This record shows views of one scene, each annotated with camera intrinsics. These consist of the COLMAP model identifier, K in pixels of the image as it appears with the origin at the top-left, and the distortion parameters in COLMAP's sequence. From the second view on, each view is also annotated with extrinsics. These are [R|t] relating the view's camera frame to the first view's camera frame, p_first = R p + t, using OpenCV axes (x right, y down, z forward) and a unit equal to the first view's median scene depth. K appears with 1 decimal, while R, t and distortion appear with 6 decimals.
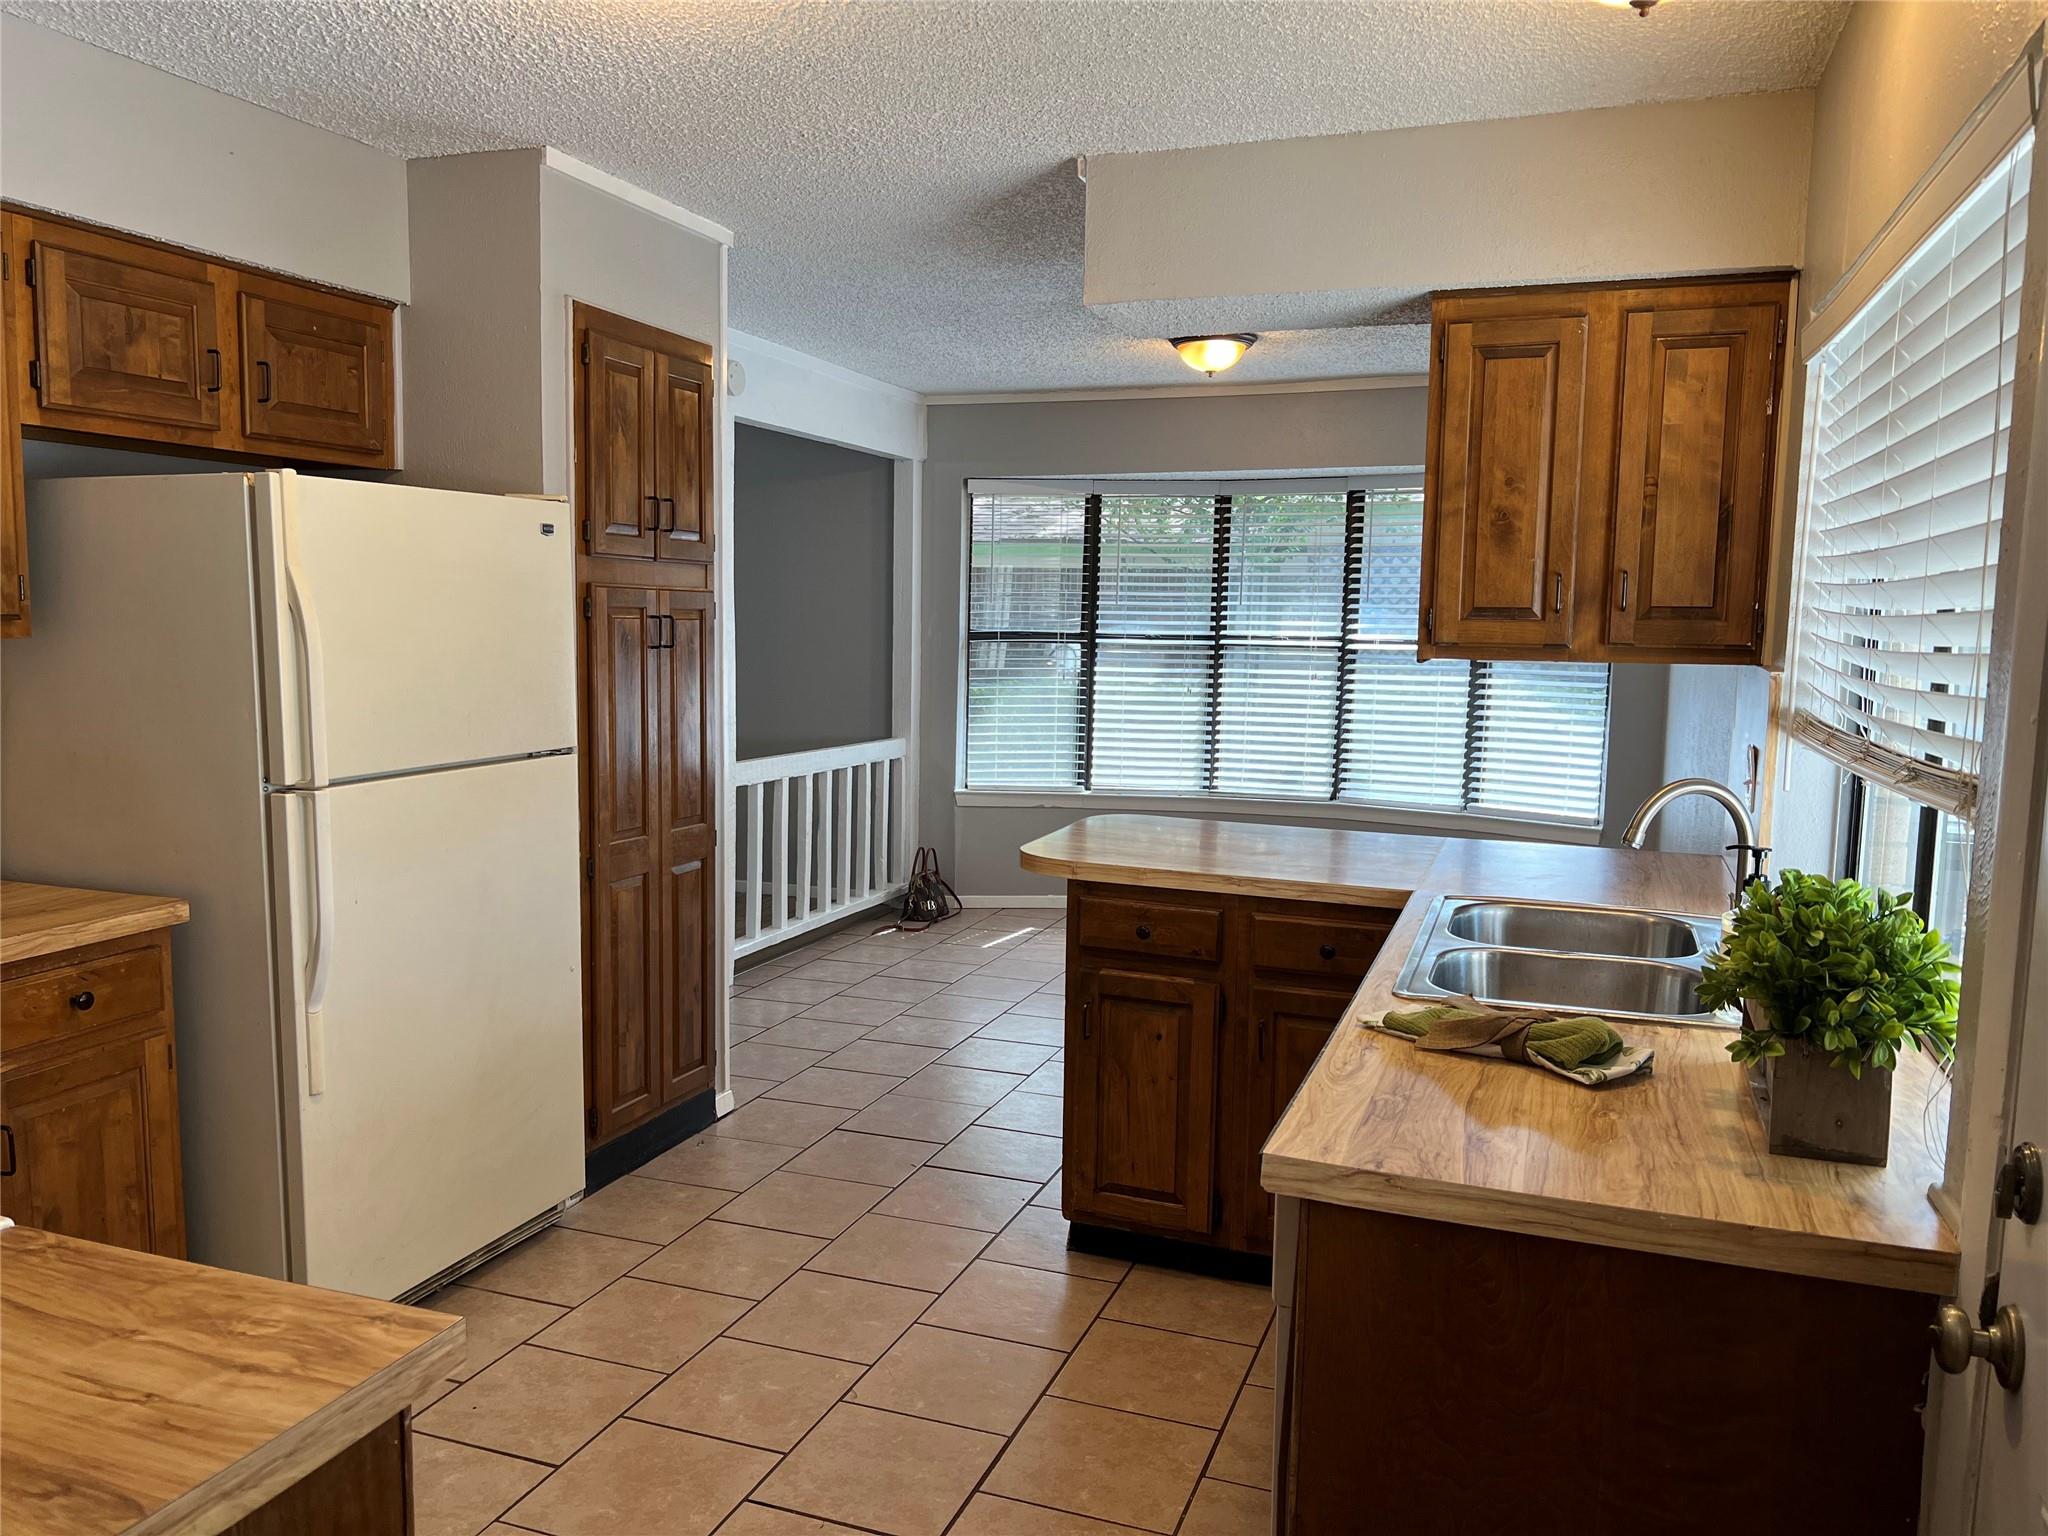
lens RADIAL K [[1560.8, 0, 1029.6], [0, 1560.8, 769.0], [0, 0, 1]] dist [0.059230, -0.077538]
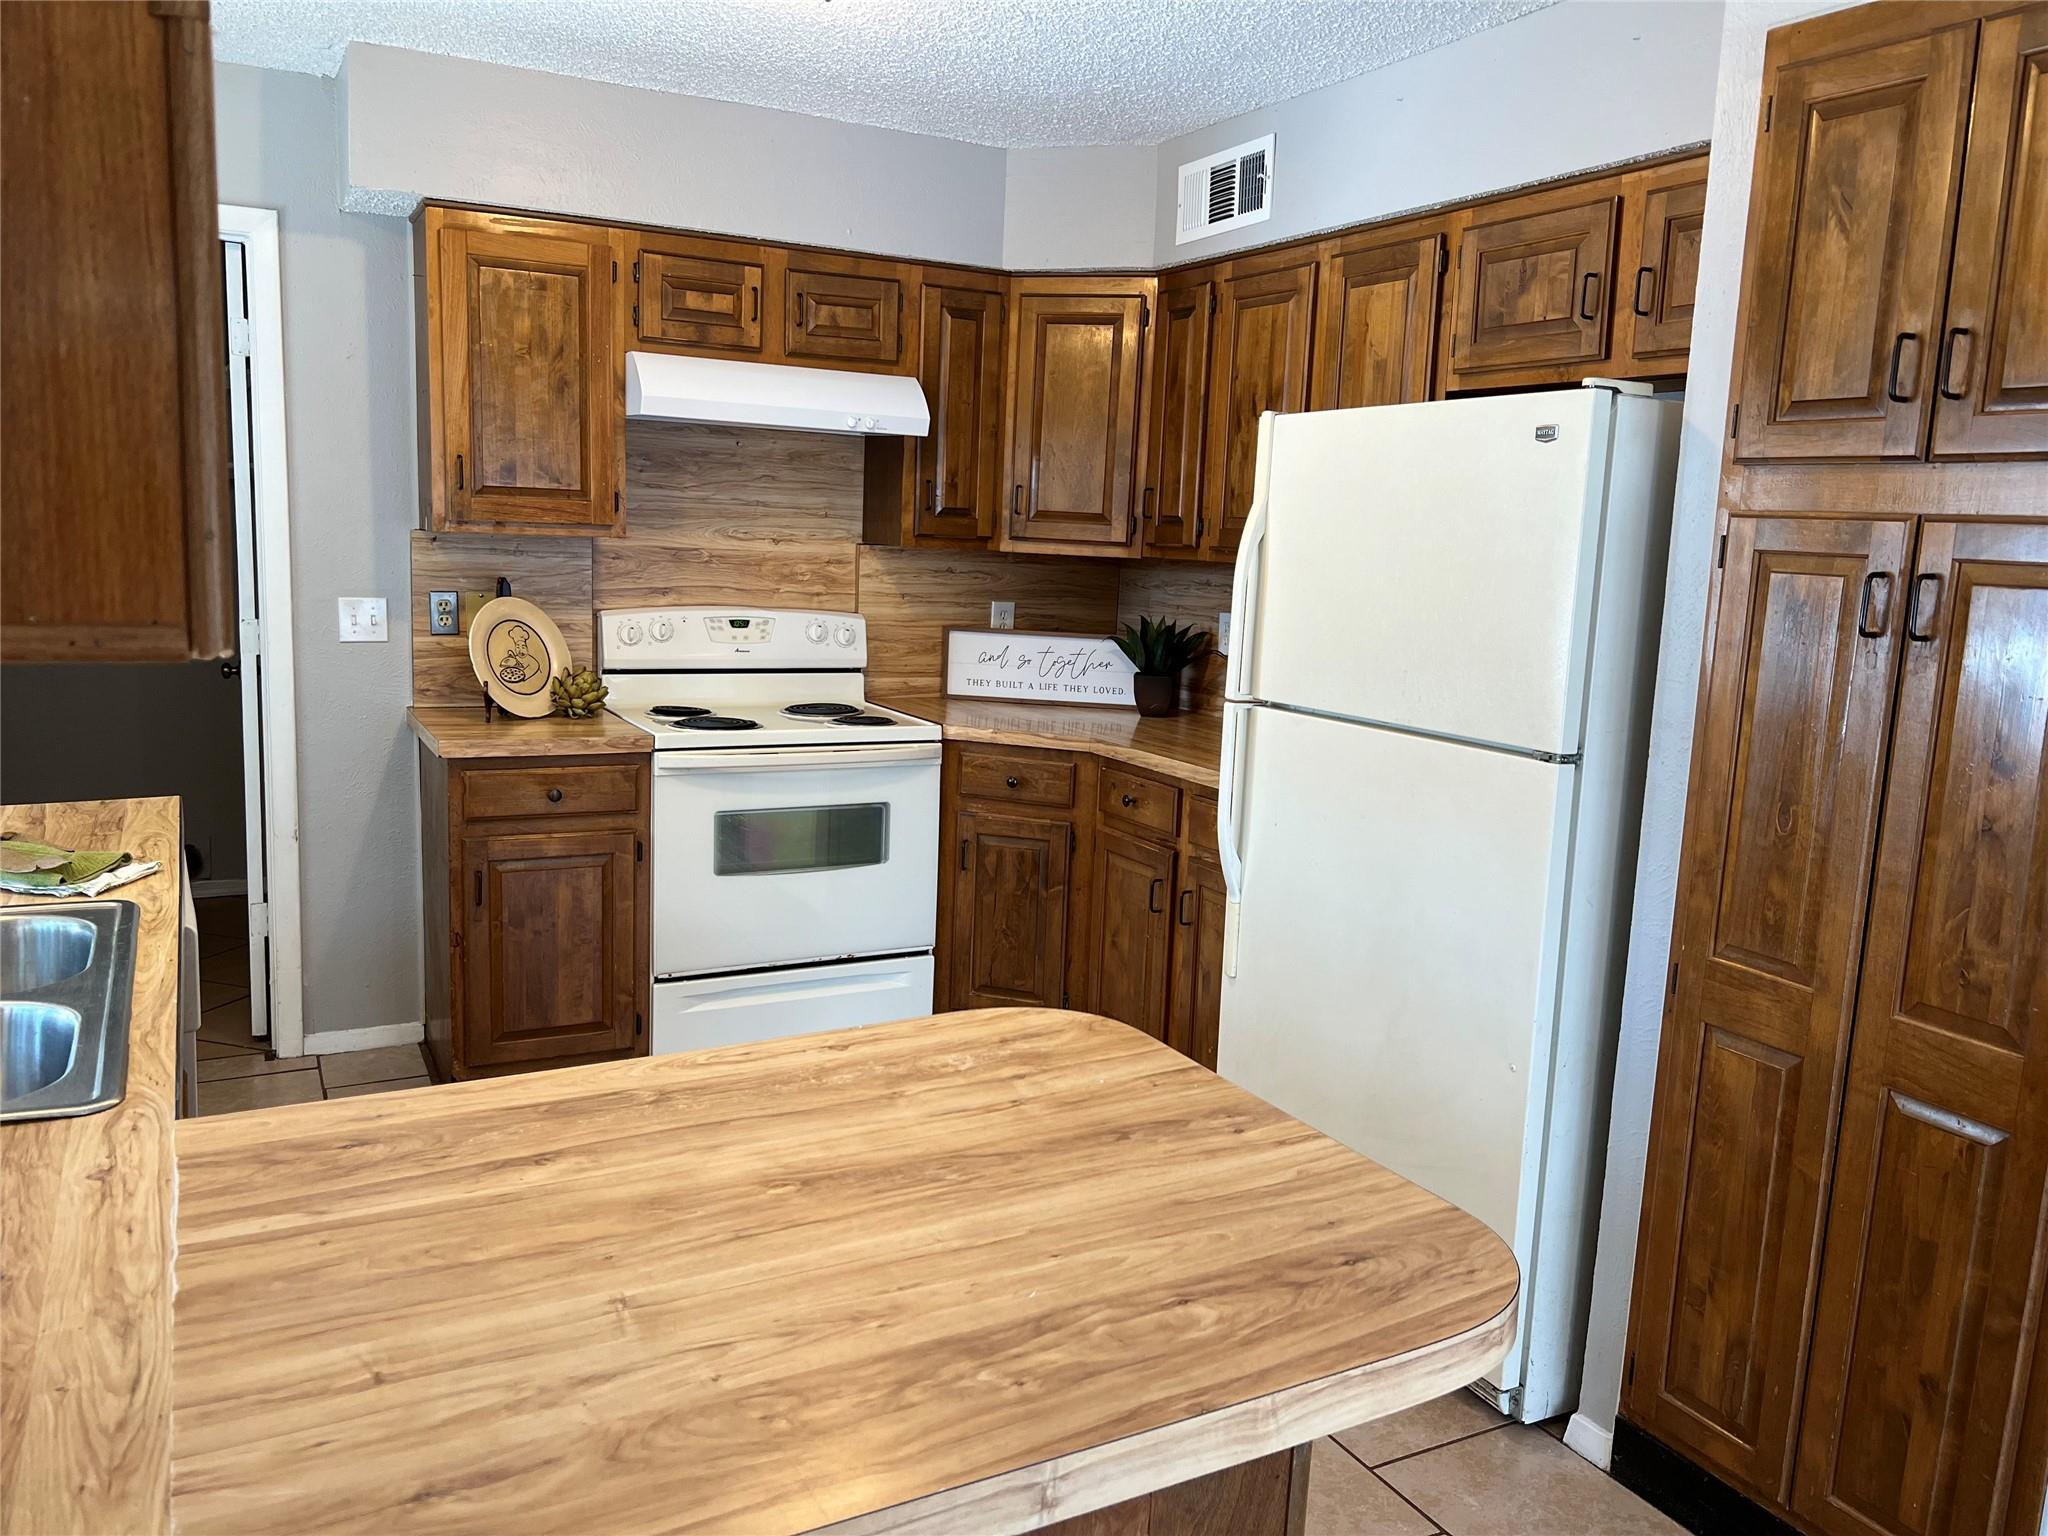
lens RADIAL K [[1560.8, 0, 1029.6], [0, 1560.8, 769.0], [0, 0, 1]] dist [0.059230, -0.077538]
pose [[-0.674067, 0.061455, -0.736109, 0.337294], [-0.137415, 0.968705, 0.206706, -0.108399], [0.725776, 0.240486, -0.644528, 1.192594]]
